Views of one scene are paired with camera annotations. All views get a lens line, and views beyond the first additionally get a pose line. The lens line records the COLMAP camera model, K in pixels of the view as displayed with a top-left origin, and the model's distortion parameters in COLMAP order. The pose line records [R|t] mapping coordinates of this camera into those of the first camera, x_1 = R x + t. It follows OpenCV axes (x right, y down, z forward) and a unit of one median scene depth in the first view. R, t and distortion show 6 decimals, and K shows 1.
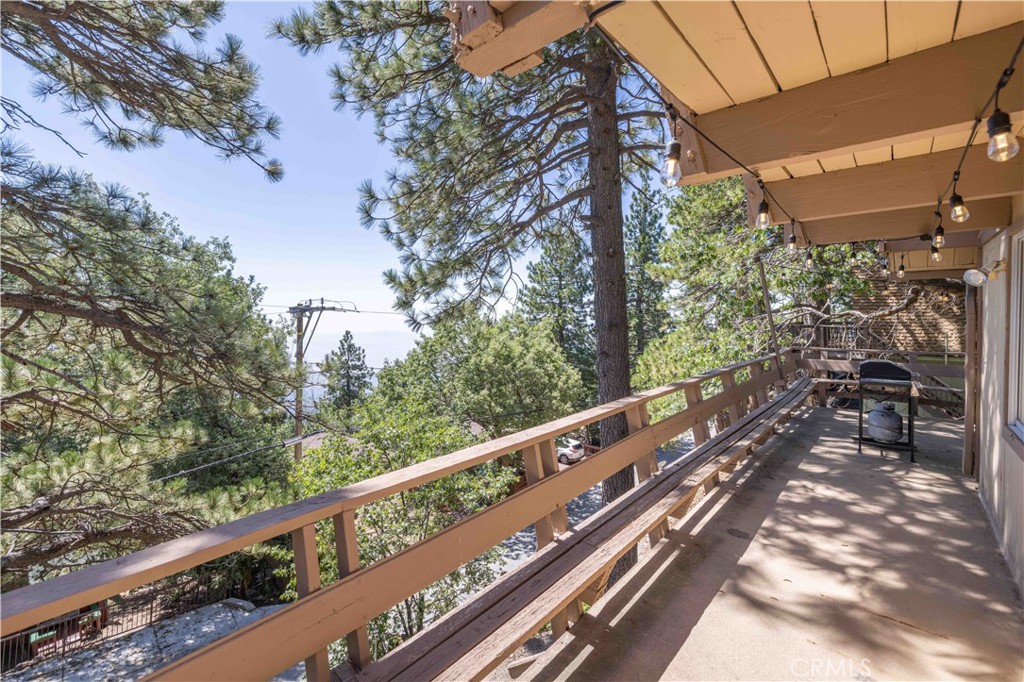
lens RADIAL K [[447.7, 0, 510.6], [0, 447.7, 317.9], [0, 0, 1]] dist [-0.000214, -0.000168]
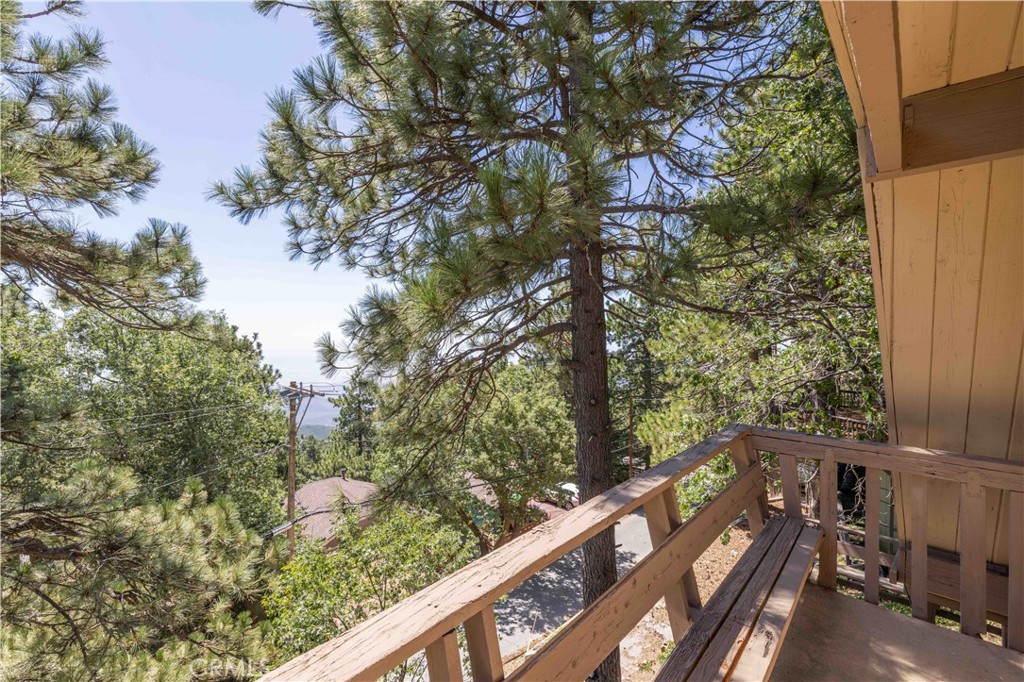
lens RADIAL K [[436.6, 0, 513.7], [0, 436.6, 336.1], [0, 0, 1]] dist [-0.001557, -0.000053]
pose [[0.999364, 0.013583, -0.032983, 0.034473], [-0.012946, 0.999727, 0.019464, -0.114204], [0.033239, -0.019025, 0.999266, 0.038742]]
